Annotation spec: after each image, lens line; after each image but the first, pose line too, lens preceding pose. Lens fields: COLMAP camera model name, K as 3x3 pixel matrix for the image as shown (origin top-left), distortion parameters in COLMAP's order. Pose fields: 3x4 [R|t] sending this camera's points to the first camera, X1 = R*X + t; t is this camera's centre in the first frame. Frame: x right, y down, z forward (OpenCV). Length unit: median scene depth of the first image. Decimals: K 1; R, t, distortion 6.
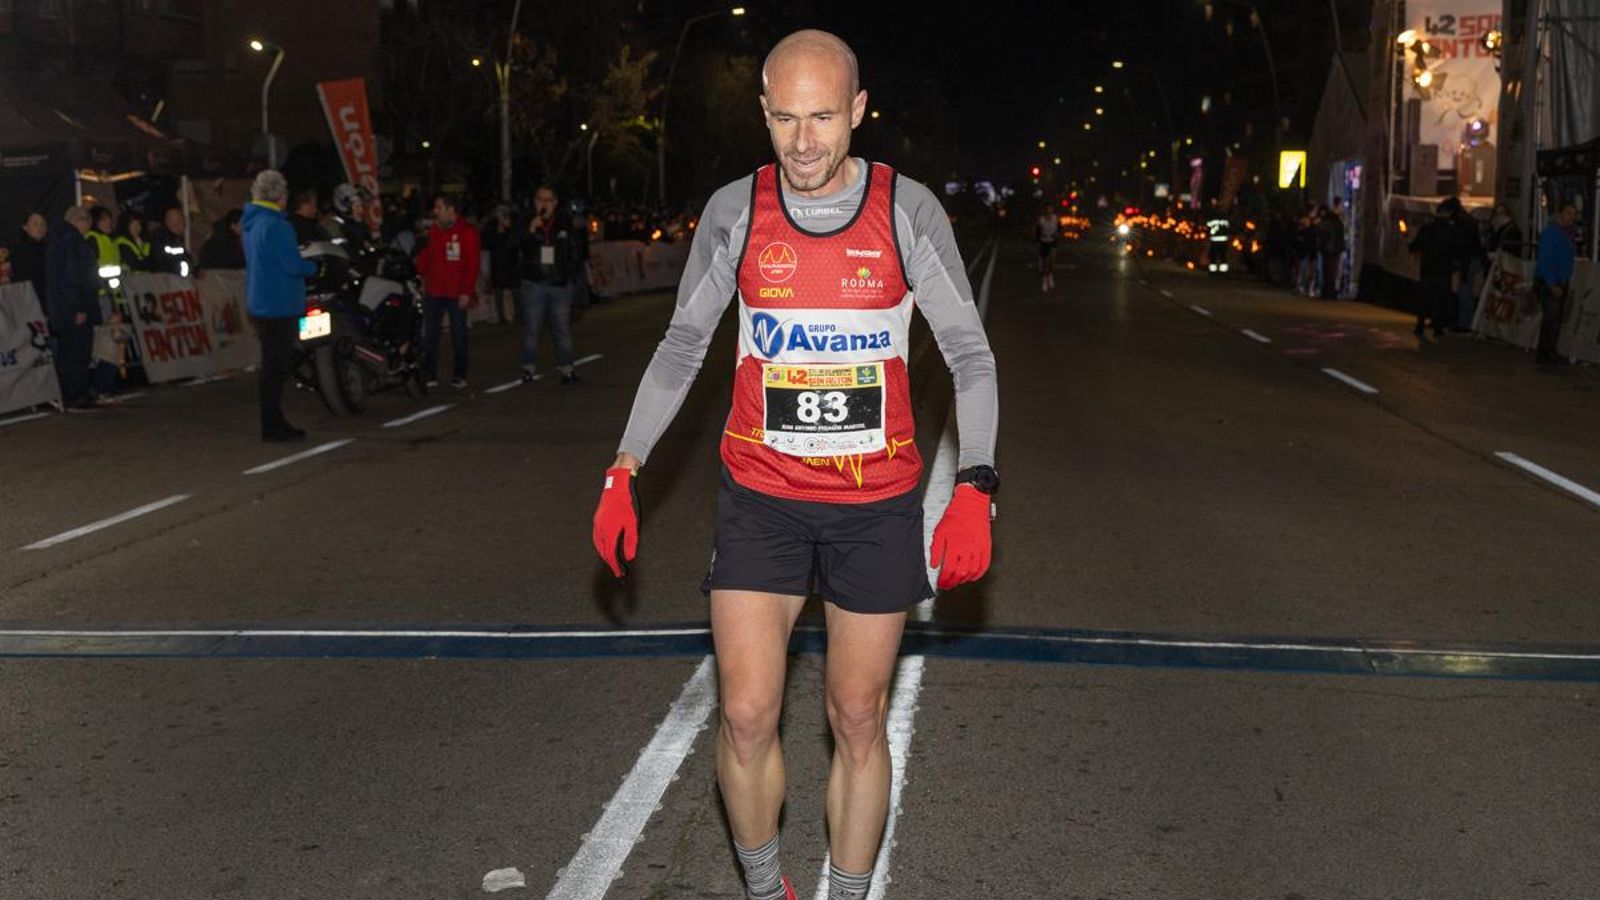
lens RADIAL K [[2108.9, 0, 800.0], [0, 2108.9, 450.0], [0, 0, 1]] dist [0.026429, -0.022695]
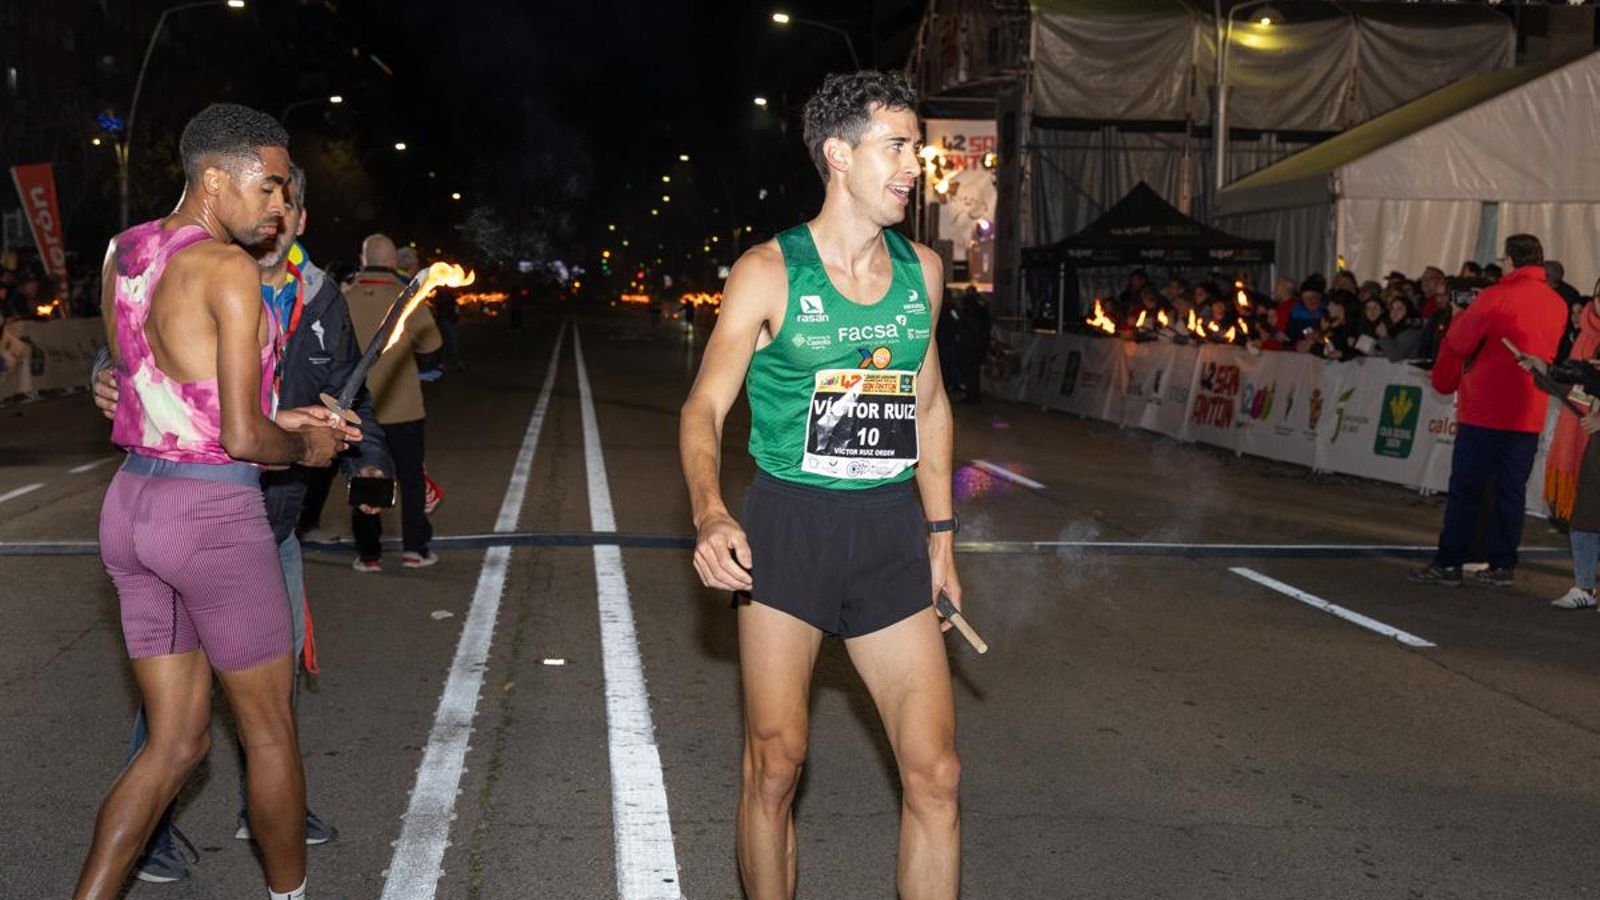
lens RADIAL K [[2270.4, 0, 804.7], [0, 2270.4, 420.5], [0, 0, 1]] dist [0.021470, 0.015691]
pose [[0.977988, 0.004994, 0.208601, -0.055010], [0.006653, 0.998459, -0.055095, 0.031084], [-0.208555, 0.055270, 0.976448, -0.255668]]
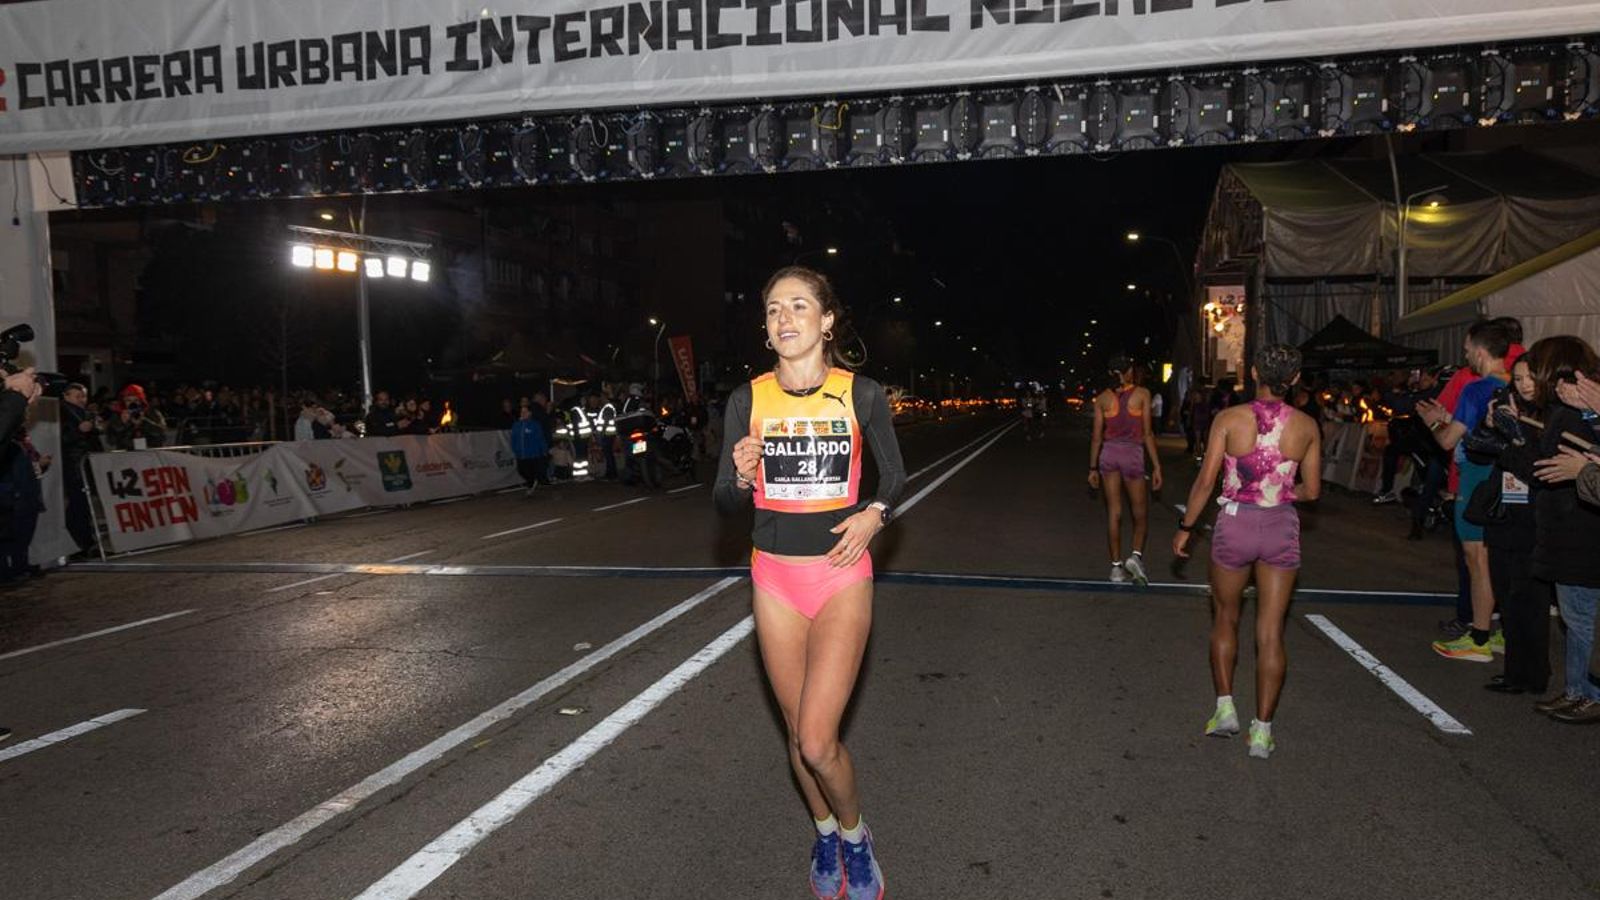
lens RADIAL K [[1085.6, 0, 800.0], [0, 1085.6, 450.0], [0, 0, 1]] dist [-0.010841, 0.006533]
pose [[0.986537, -0.001386, -0.163535, 0.072312], [-0.009460, 0.997806, -0.065526, 0.011196], [0.163267, 0.066191, 0.984359, -0.063073]]
